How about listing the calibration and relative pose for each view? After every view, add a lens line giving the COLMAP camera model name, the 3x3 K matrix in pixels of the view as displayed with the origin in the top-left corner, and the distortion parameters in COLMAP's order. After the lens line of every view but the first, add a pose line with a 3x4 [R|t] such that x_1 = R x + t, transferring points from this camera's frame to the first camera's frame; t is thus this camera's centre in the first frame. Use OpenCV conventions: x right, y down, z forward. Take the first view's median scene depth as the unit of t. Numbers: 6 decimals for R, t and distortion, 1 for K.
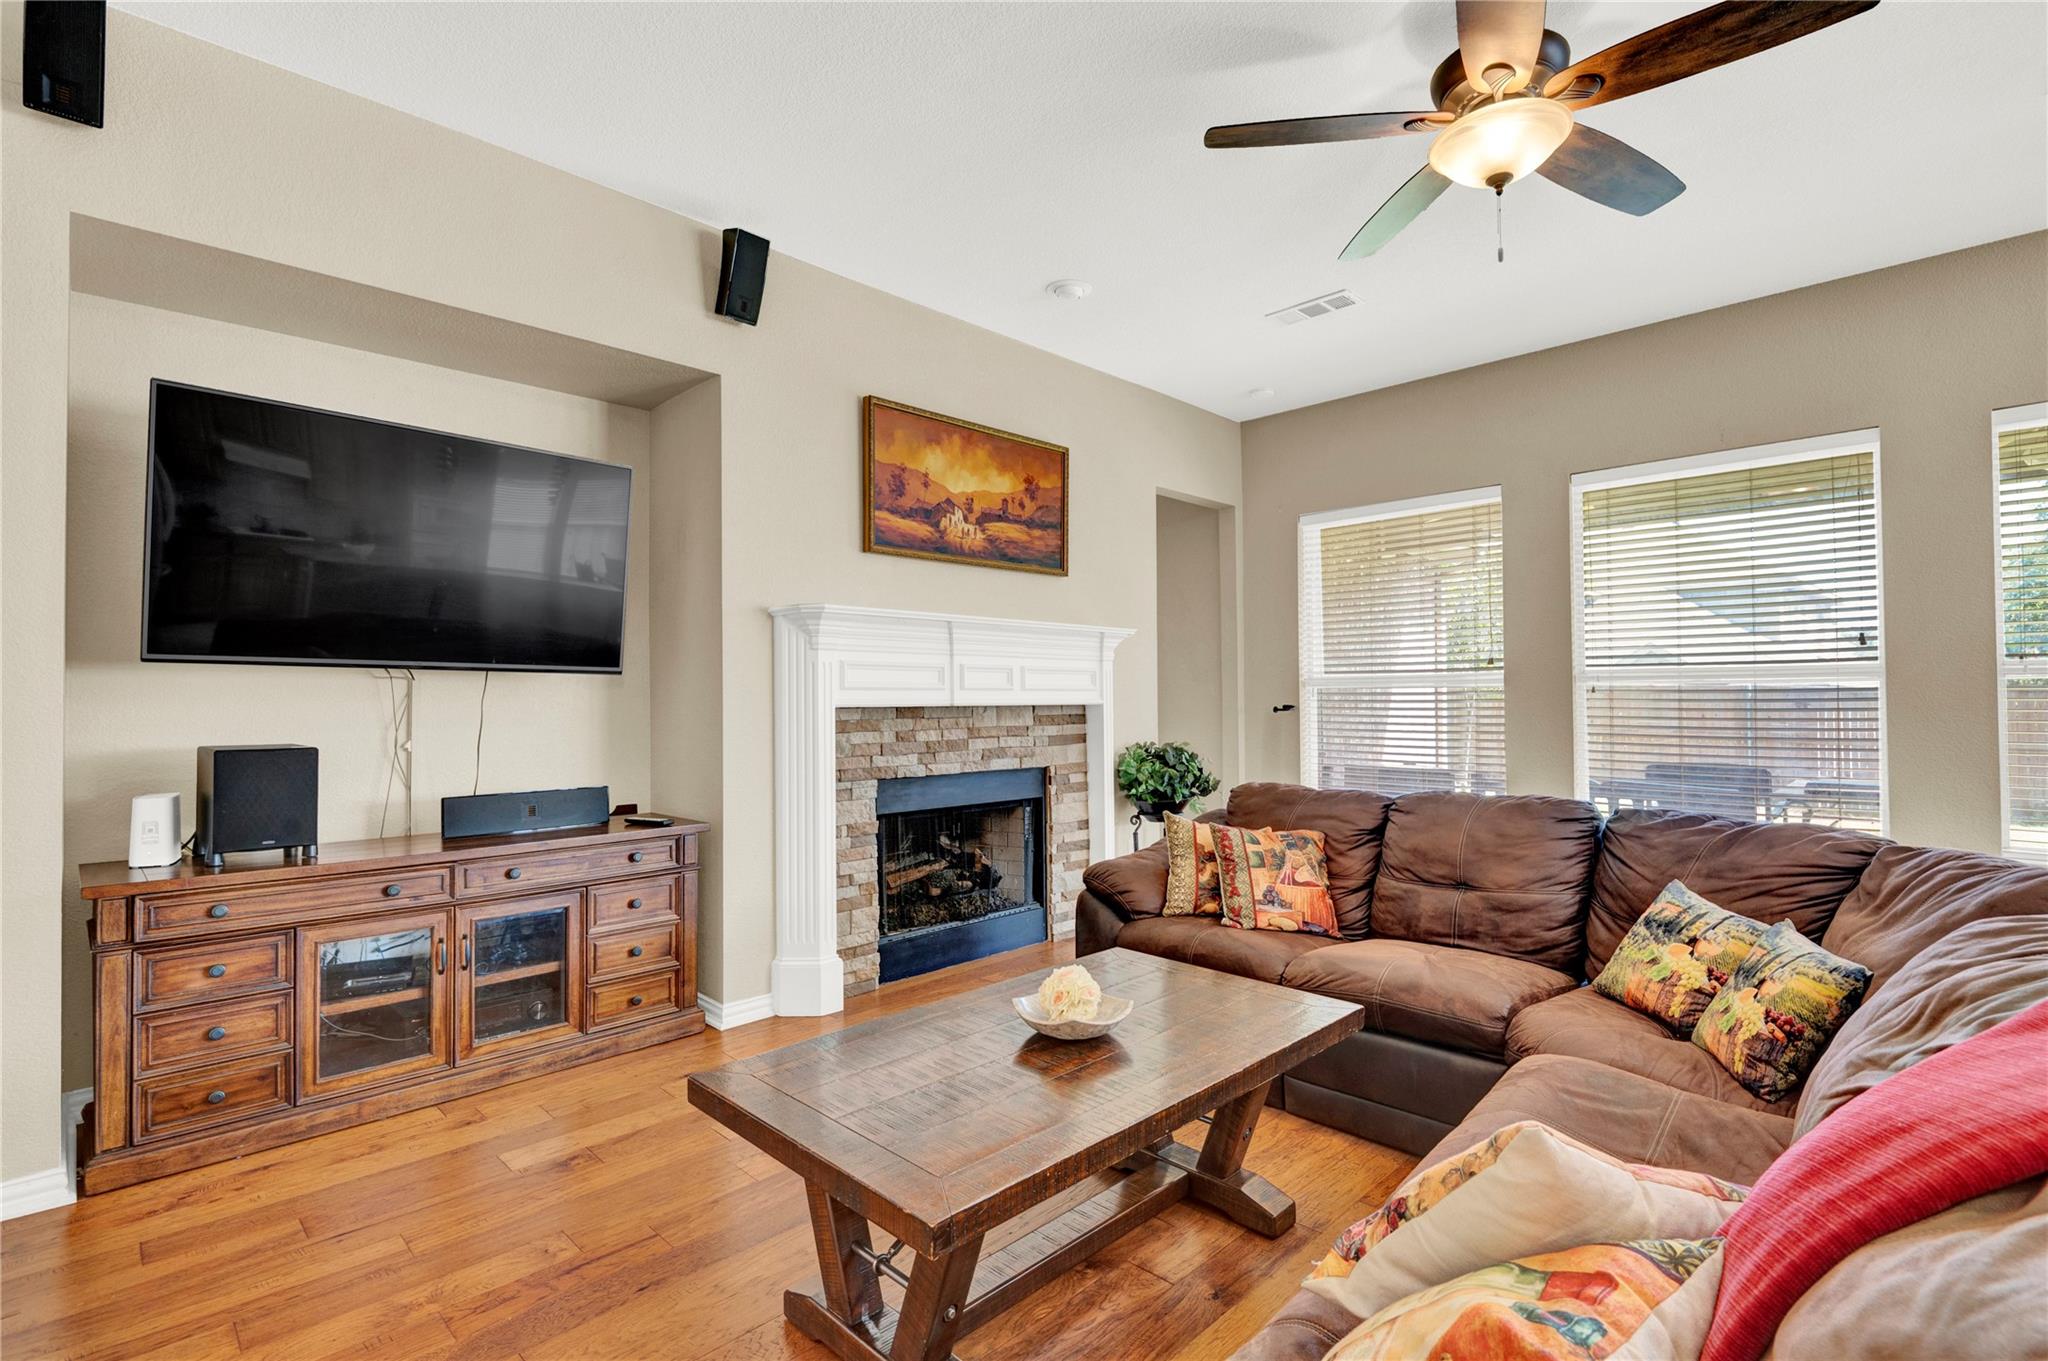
lens RADIAL K [[951.7, 0, 1016.2], [0, 951.7, 693.2], [0, 0, 1]] dist [0.001362, -0.005575]
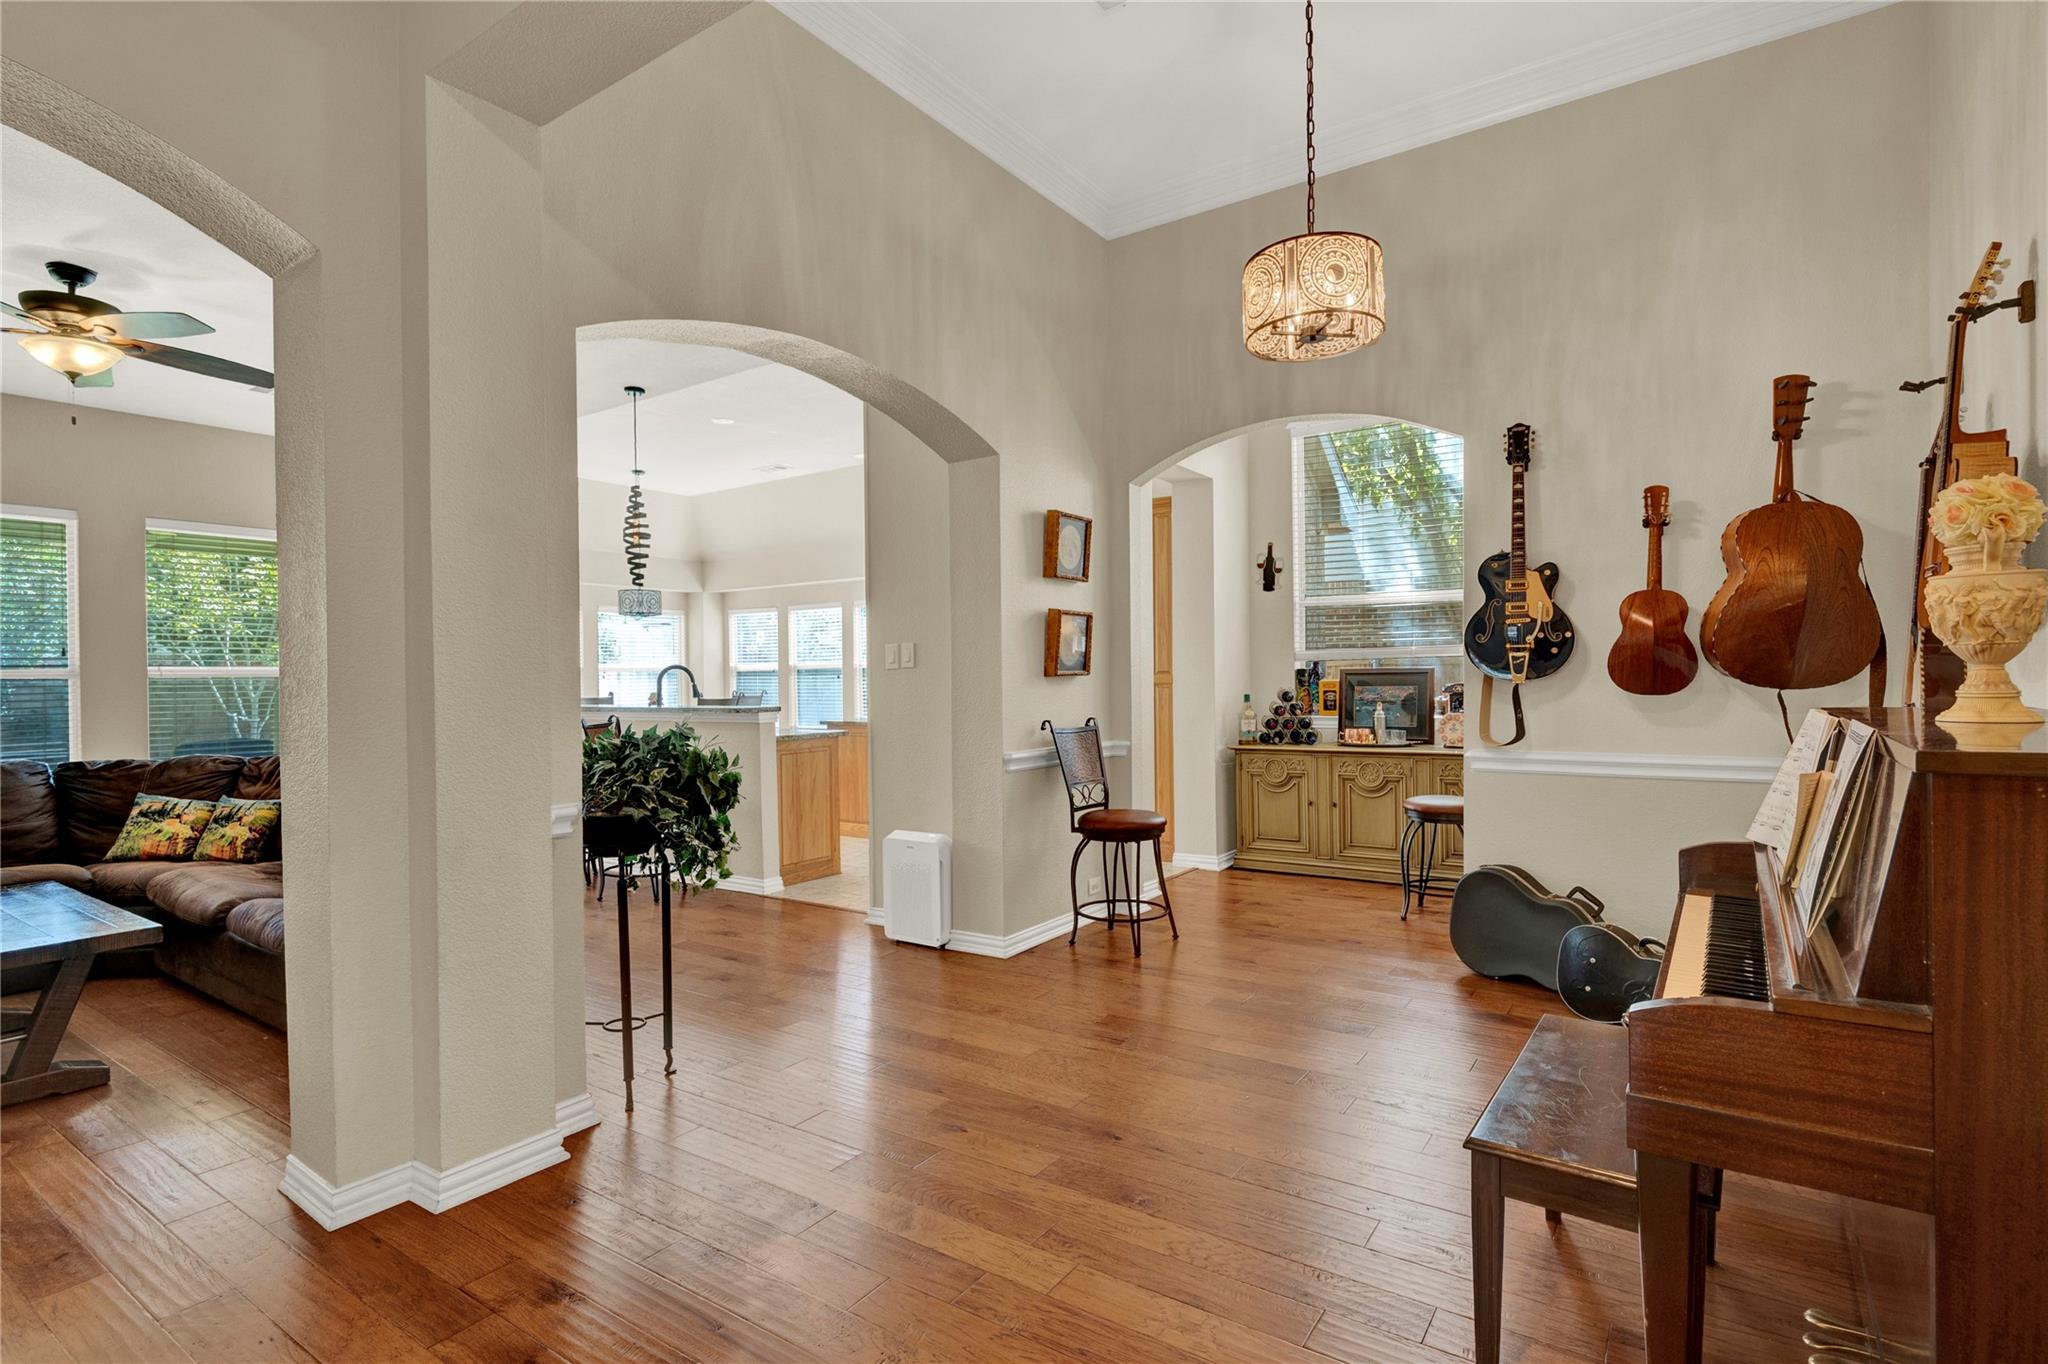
lens RADIAL K [[1020.4, 0, 1044.7], [0, 1020.4, 686.9], [0, 0, 1]] dist [0.003093, -0.004993]
pose [[-0.190686, 0.003972, 0.981643, -0.735553], [0.001256, 0.999992, -0.003802, -0.005444], [-0.981650, 0.000508, -0.190690, -0.171785]]
